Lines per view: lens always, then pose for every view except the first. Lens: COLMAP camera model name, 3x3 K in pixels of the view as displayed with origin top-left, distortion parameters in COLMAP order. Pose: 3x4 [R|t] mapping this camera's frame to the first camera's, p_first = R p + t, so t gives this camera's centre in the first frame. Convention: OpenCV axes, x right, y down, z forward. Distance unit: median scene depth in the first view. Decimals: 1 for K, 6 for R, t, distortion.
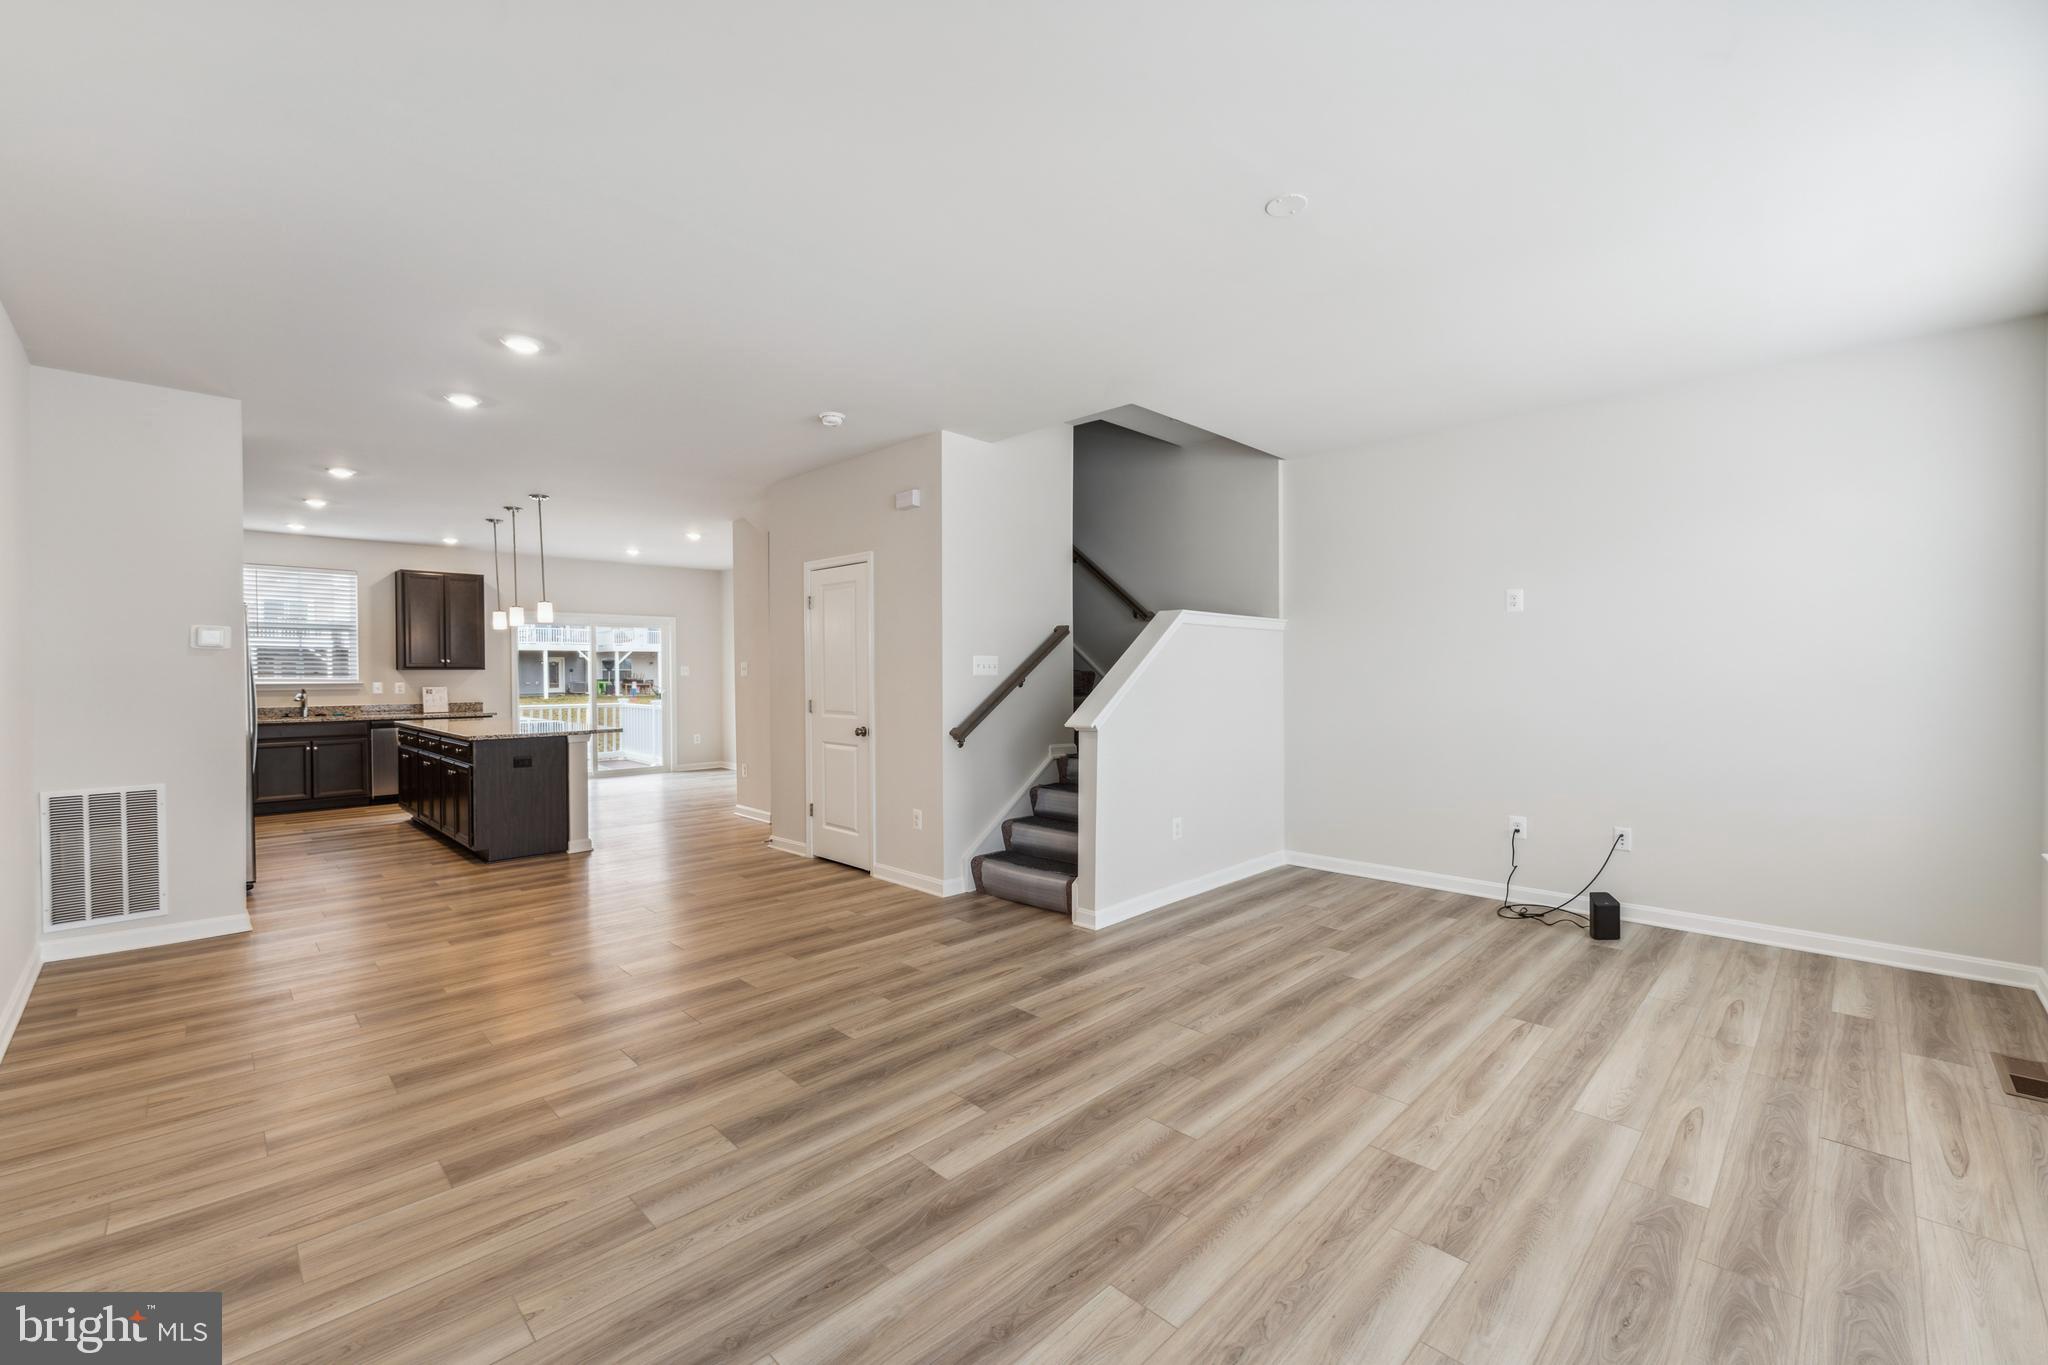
lens RADIAL K [[833.8, 0, 1035.6], [0, 833.8, 677.5], [0, 0, 1]] dist [-0.000138, 0.000165]
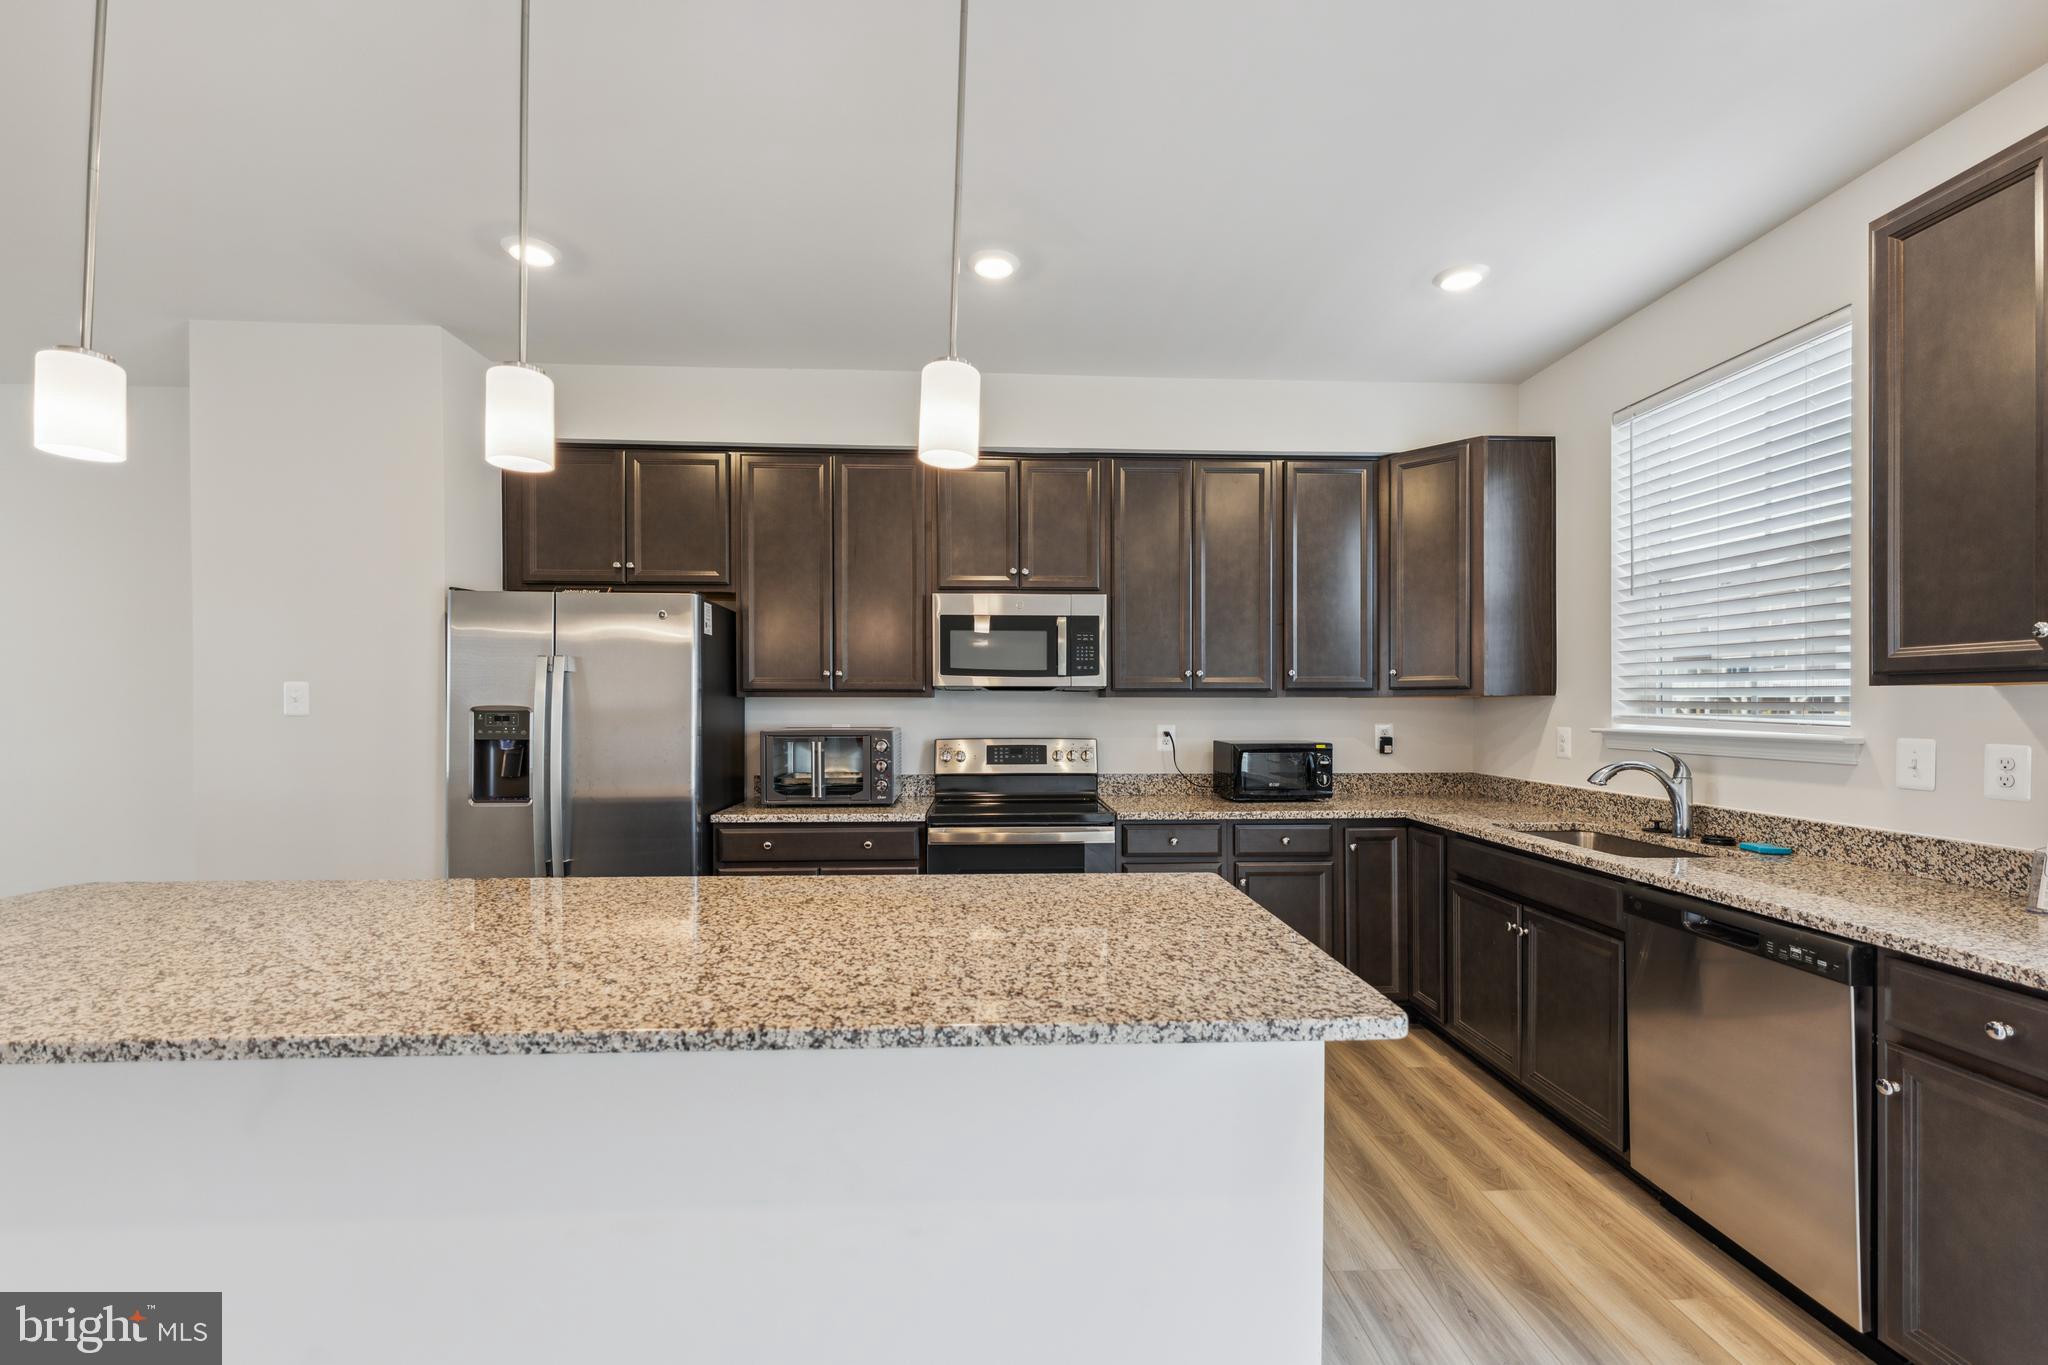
lens RADIAL K [[844.0, 0, 1031.0], [0, 844.0, 706.2], [0, 0, 1]] dist [-0.000167, -0.000230]
pose [[-0.686334, 0.006524, -0.727258, -1.210344], [-0.002175, 0.999937, 0.011023, -0.014956], [0.727284, 0.009148, -0.686276, 2.659850]]
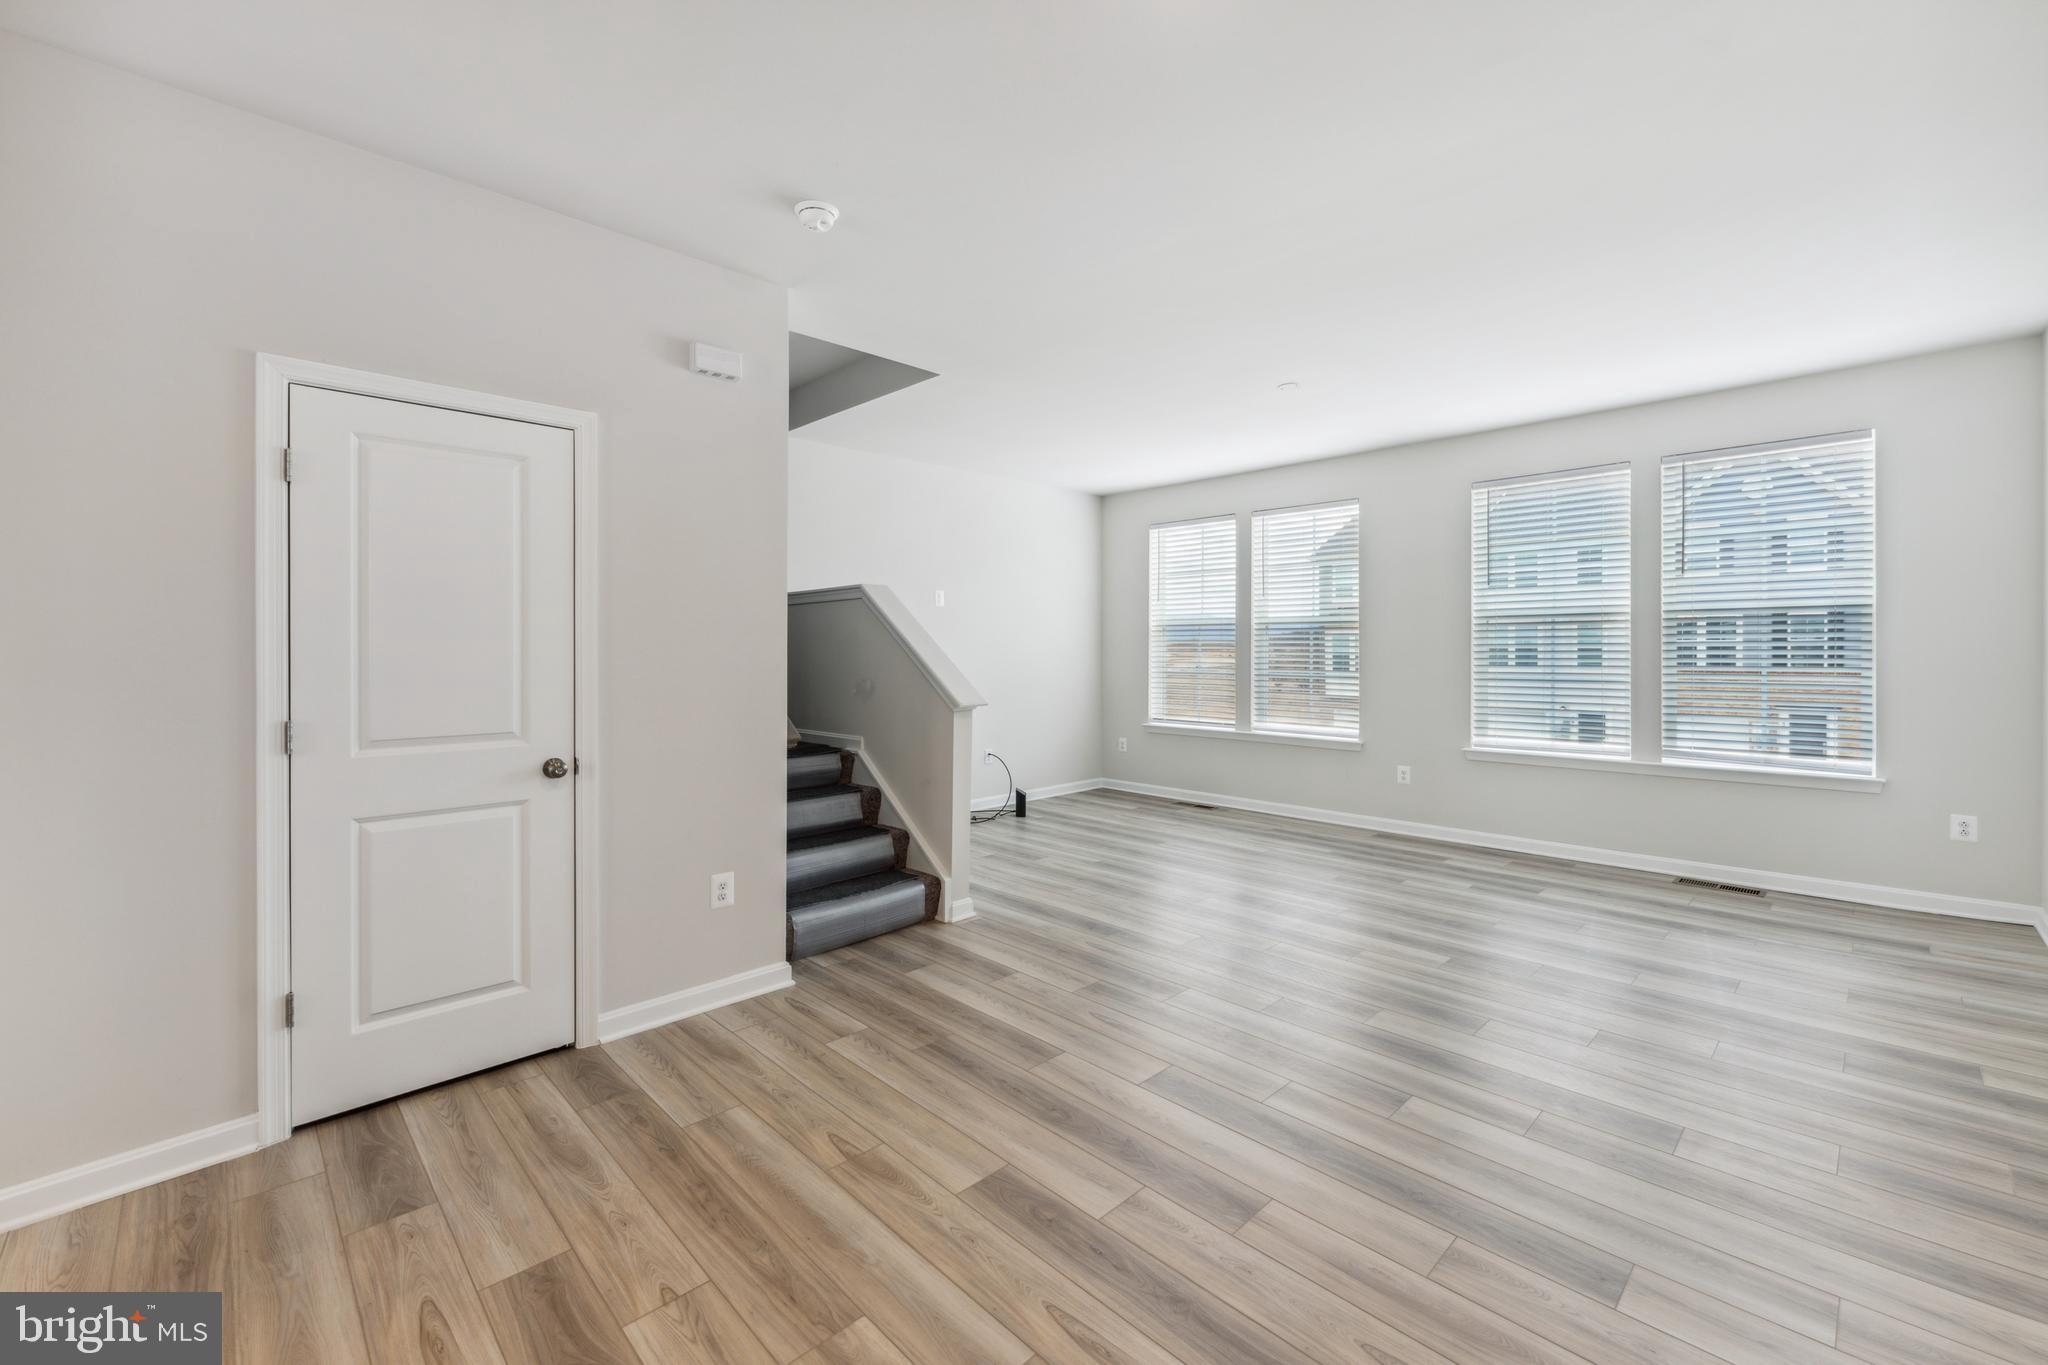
lens RADIAL K [[846.2, 0, 1029.1], [0, 846.2, 645.1], [0, 0, 1]] dist [-0.002625, -0.000102]
pose [[0.021751, 0.008958, 0.999723, -1.180807], [0.011973, 0.999886, -0.009220, -0.000970], [-0.999692, 0.012170, 0.021641, 1.185457]]
